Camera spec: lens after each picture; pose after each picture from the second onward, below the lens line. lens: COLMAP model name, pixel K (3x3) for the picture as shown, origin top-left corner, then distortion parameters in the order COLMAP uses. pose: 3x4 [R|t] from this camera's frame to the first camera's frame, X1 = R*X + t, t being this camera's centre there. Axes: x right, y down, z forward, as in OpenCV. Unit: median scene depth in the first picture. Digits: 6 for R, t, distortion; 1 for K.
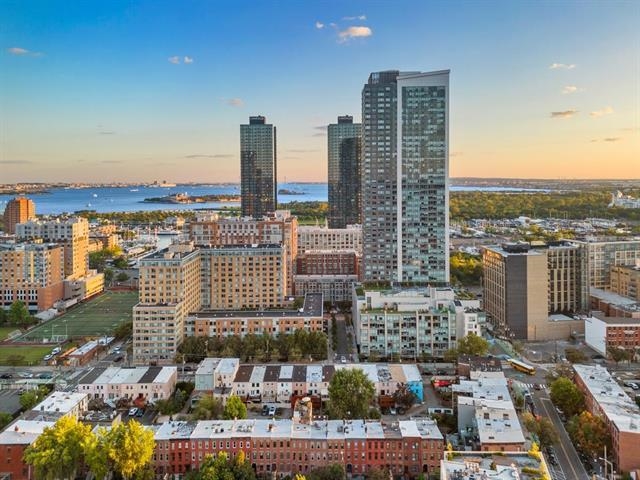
lens RADIAL K [[376.7, 0, 320.4], [0, 376.7, 222.7], [0, 0, 1]] dist [0.065631, -0.049650]
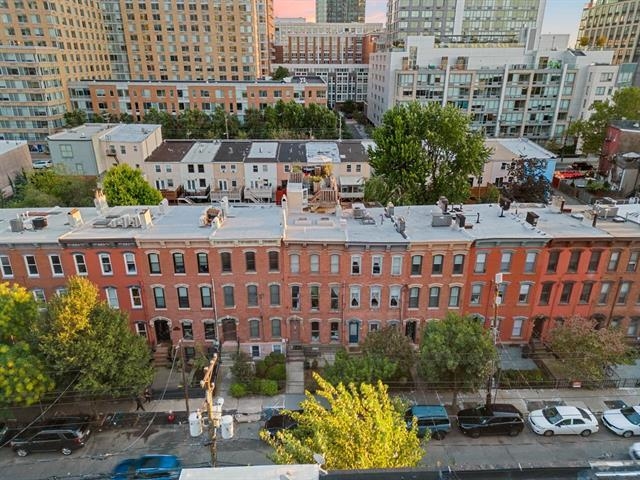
lens RADIAL K [[429.2, 0, 321.7], [0, 429.2, 218.1], [0, 0, 1]] dist [0.025985, -0.004104]
pose [[0.999033, -0.008149, 0.043195, -0.032110], [-0.007276, 0.938449, 0.345341, 0.227746], [-0.043351, -0.345322, 0.937483, 0.368990]]
